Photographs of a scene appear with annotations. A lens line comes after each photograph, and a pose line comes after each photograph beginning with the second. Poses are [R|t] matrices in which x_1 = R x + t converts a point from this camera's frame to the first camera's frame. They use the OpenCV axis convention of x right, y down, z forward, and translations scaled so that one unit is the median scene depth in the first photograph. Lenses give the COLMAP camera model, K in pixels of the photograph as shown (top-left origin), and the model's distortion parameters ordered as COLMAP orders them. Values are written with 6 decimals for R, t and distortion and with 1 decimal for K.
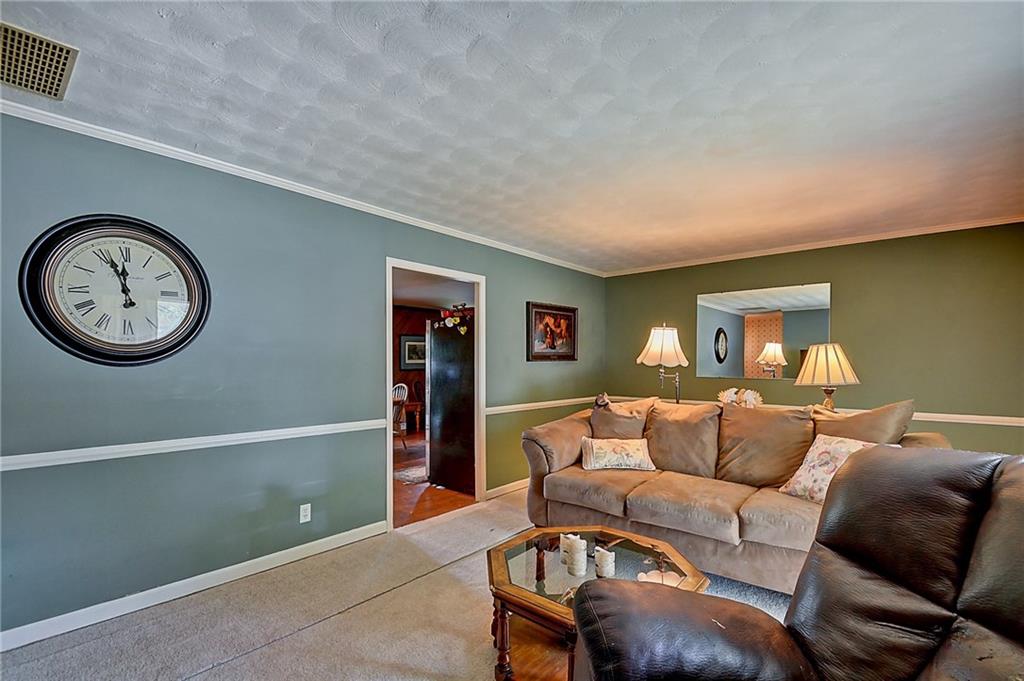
lens RADIAL K [[458.8, 0, 514.6], [0, 458.8, 364.1], [0, 0, 1]] dist [0.004538, -0.013829]
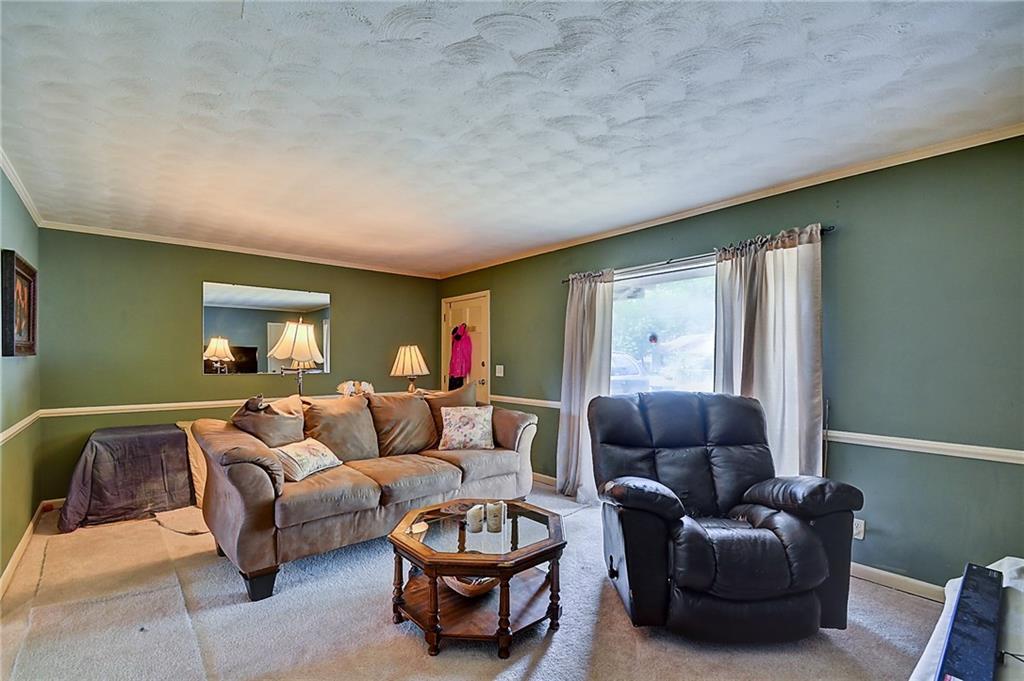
lens RADIAL K [[458.8, 0, 509.1], [0, 458.8, 346.9], [0, 0, 1]] dist [0.004538, -0.013829]
pose [[0.142401, 0.029424, 0.989372, -0.663562], [0.000600, 0.999555, -0.029813, 0.000769], [-0.989809, 0.004839, 0.142320, 0.482553]]
